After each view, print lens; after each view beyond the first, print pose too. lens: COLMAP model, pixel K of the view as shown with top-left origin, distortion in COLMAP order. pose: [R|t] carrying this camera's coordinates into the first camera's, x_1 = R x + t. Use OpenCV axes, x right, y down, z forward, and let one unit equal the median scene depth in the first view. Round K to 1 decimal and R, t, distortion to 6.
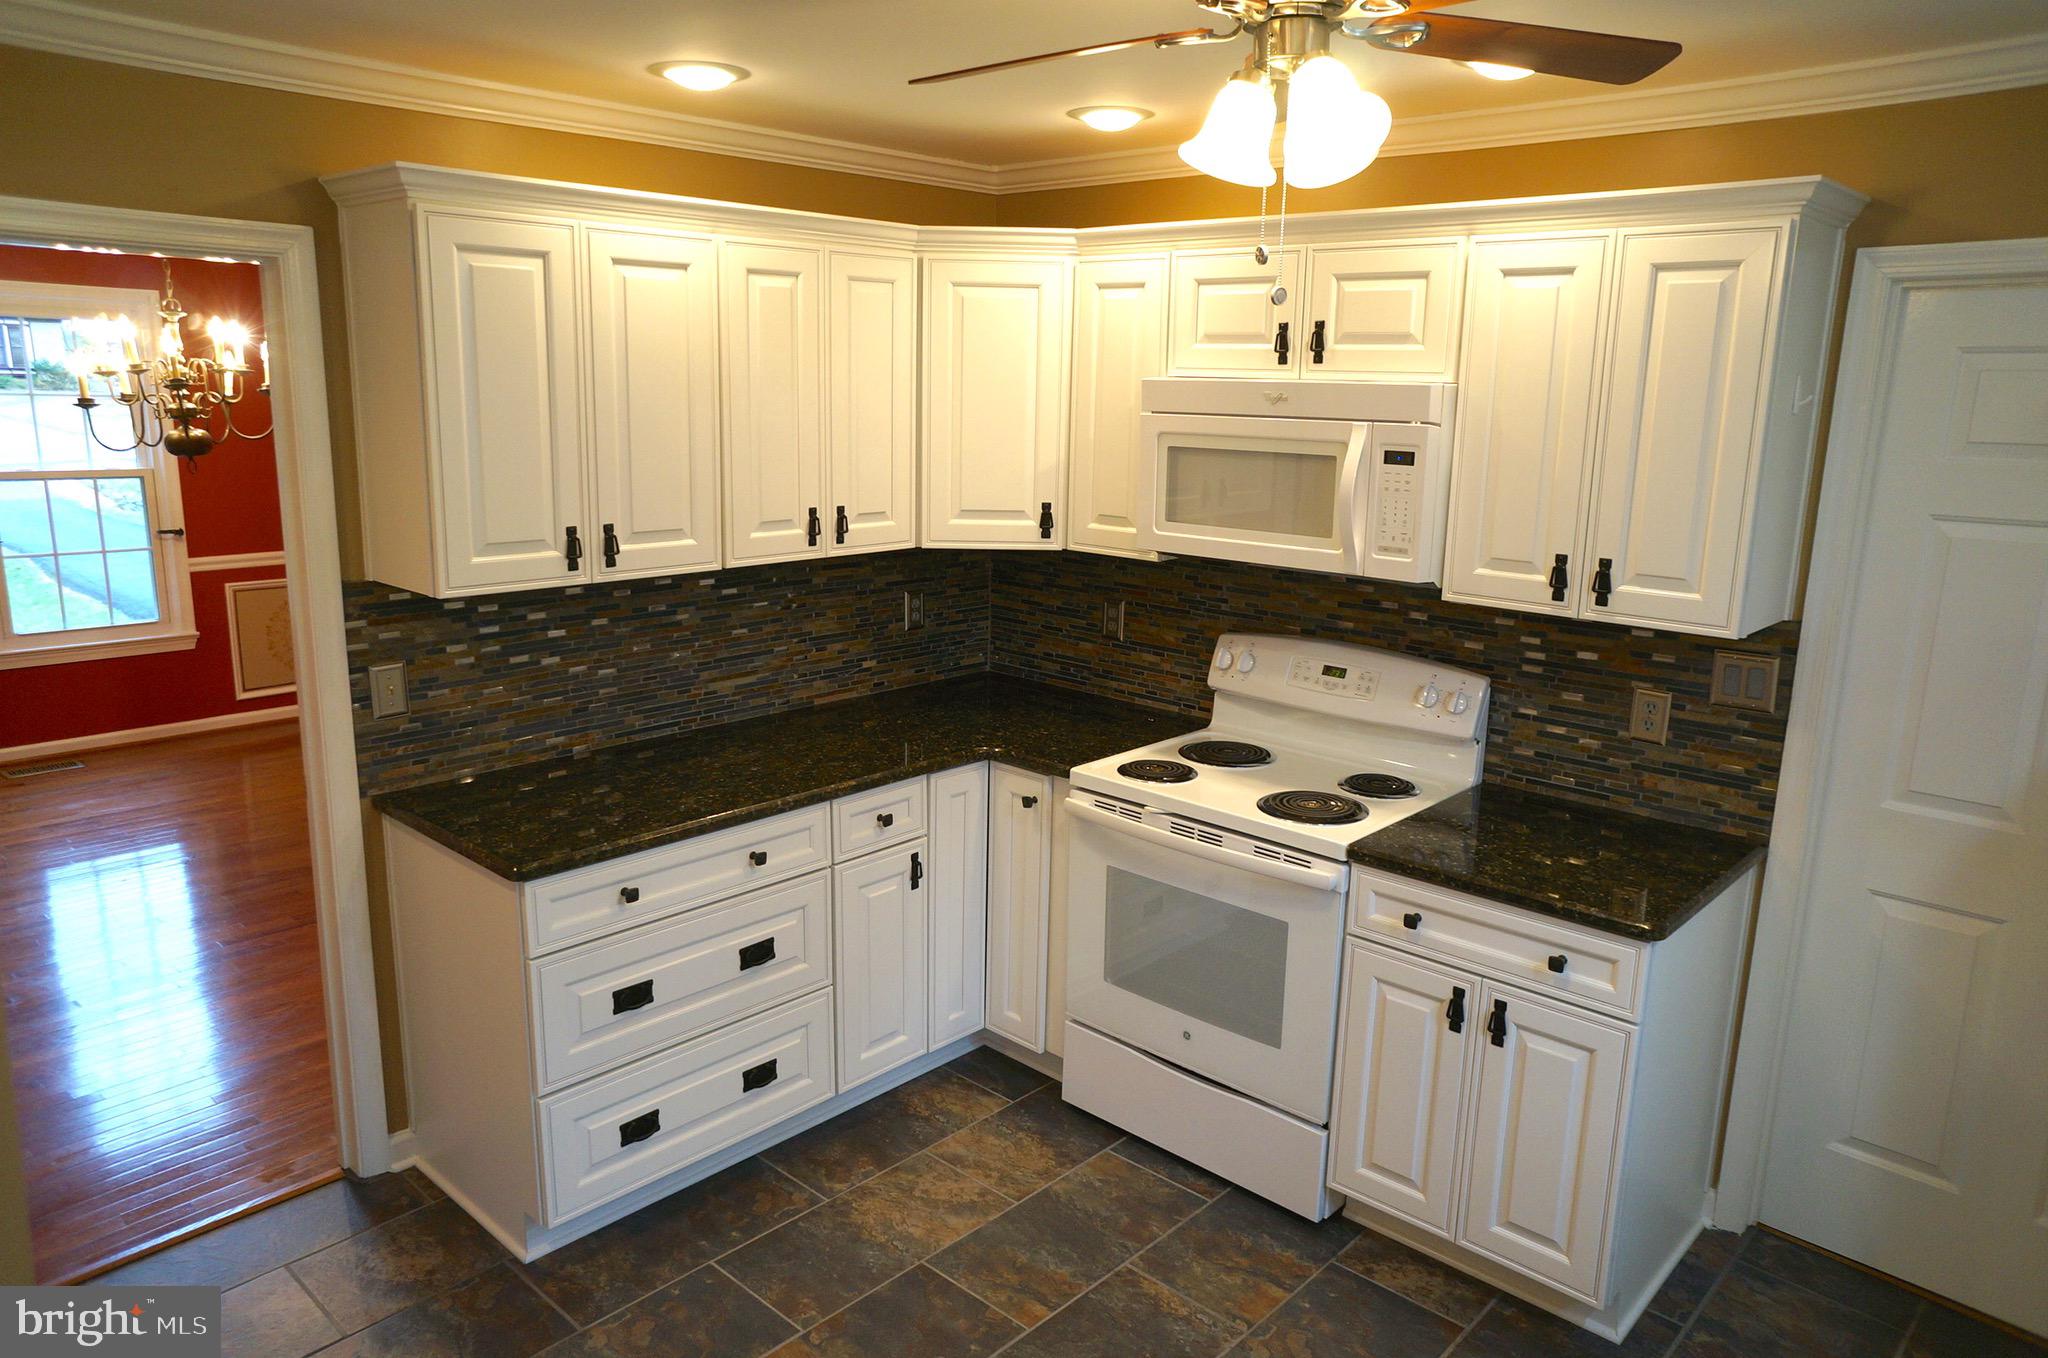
lens RADIAL K [[1379.8, 0, 1029.7], [0, 1379.8, 675.5], [0, 0, 1]] dist [-0.068377, 0.092186]
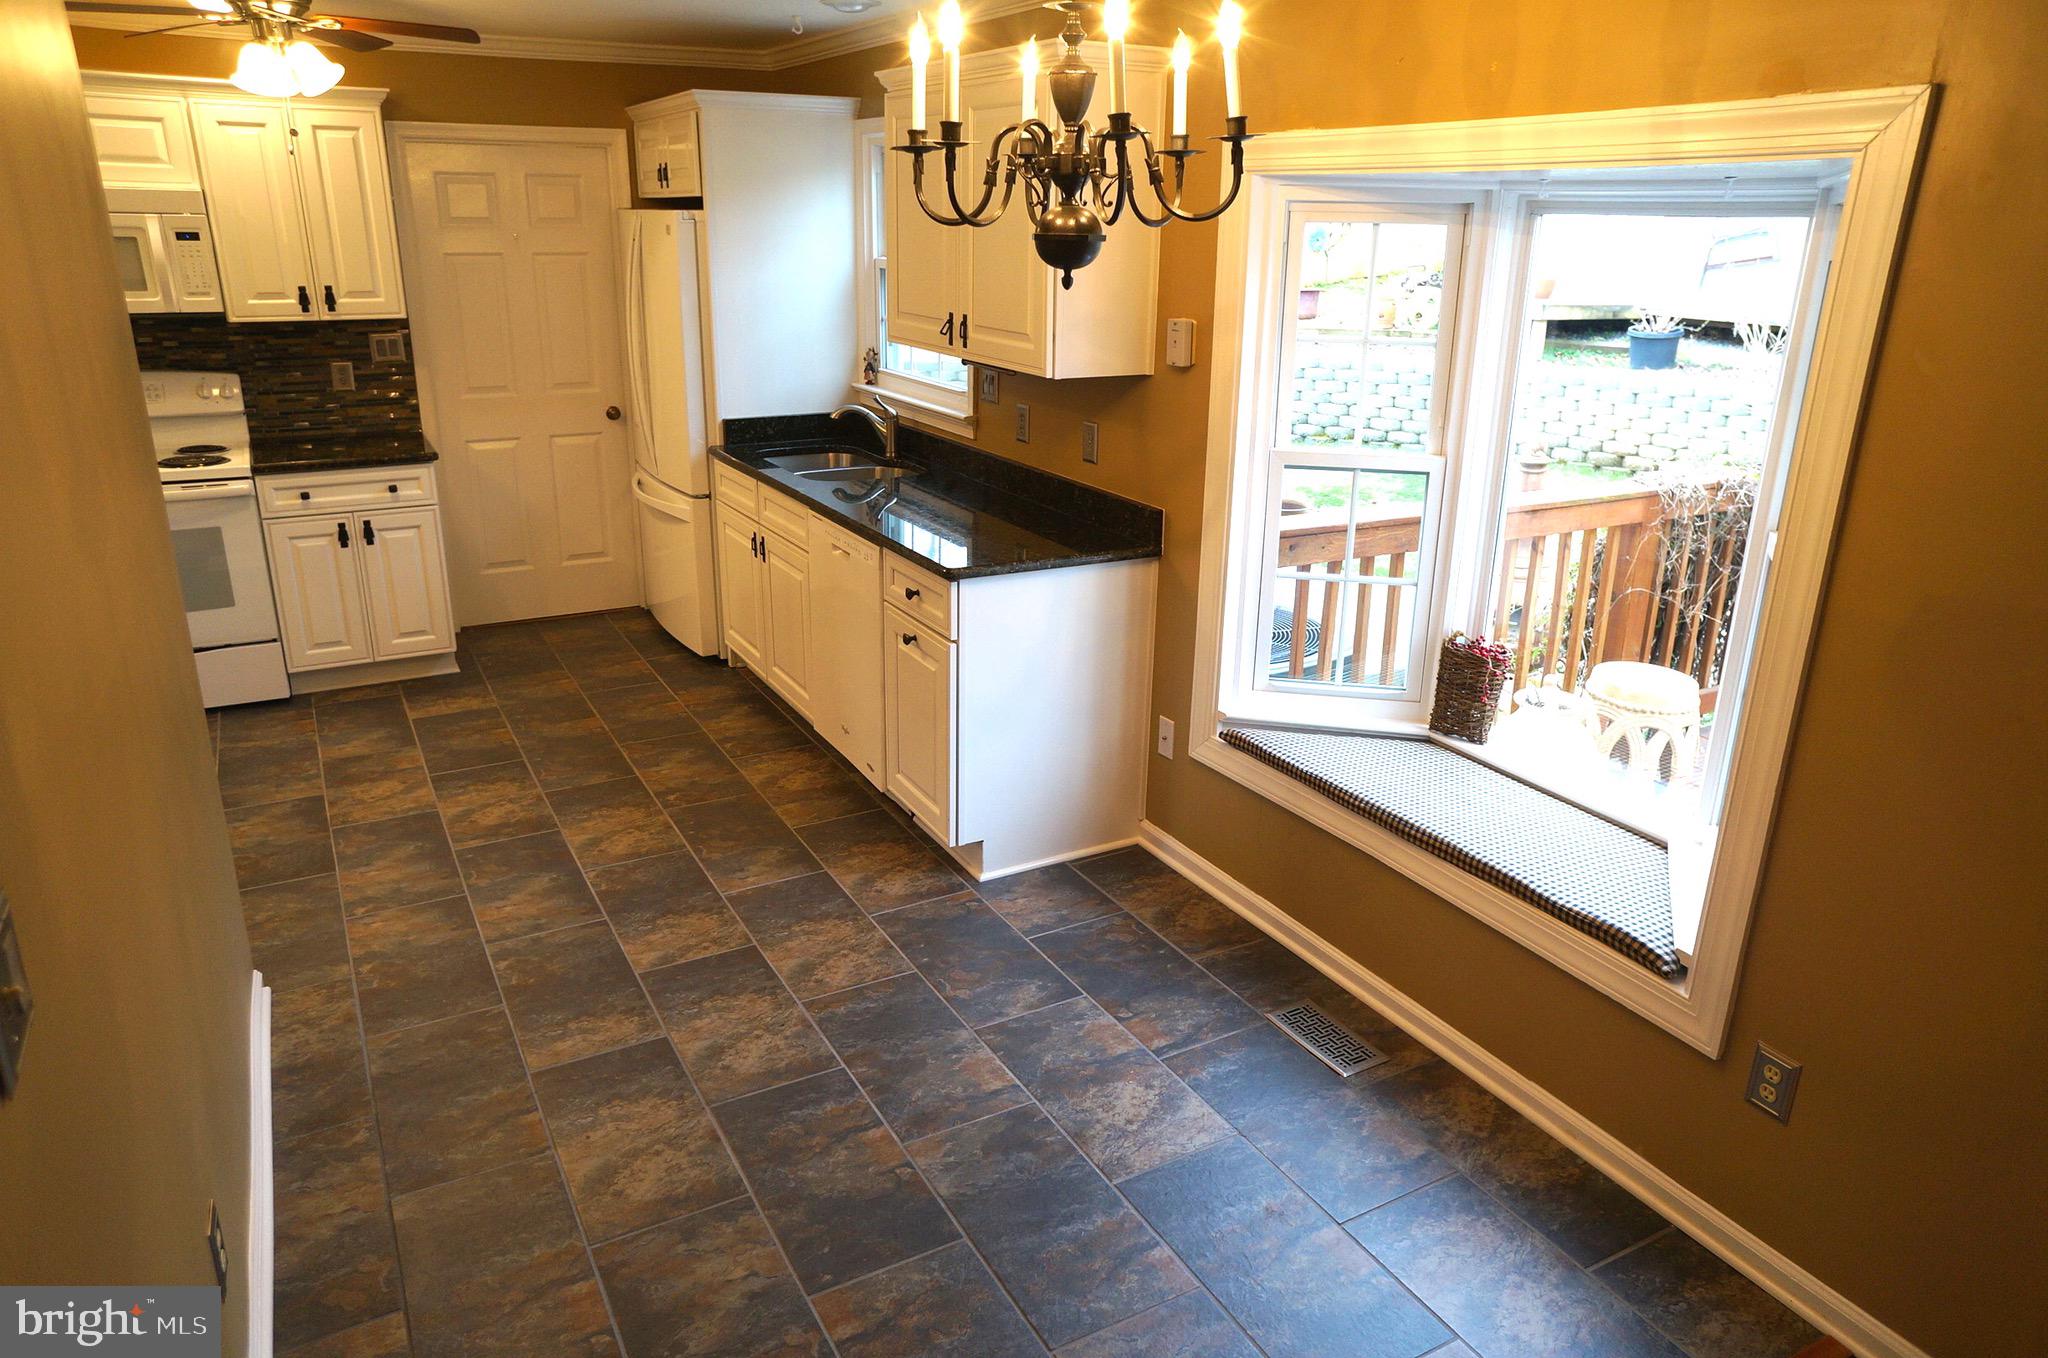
lens RADIAL K [[1379.8, 0, 1027.0], [0, 1379.8, 679.8], [0, 0, 1]] dist [-0.068377, 0.092186]
pose [[0.321349, -0.324471, 0.889637, -1.032161], [0.193952, 0.942101, 0.273548, 0.092685], [-0.926886, 0.084642, 0.365675, -0.501272]]
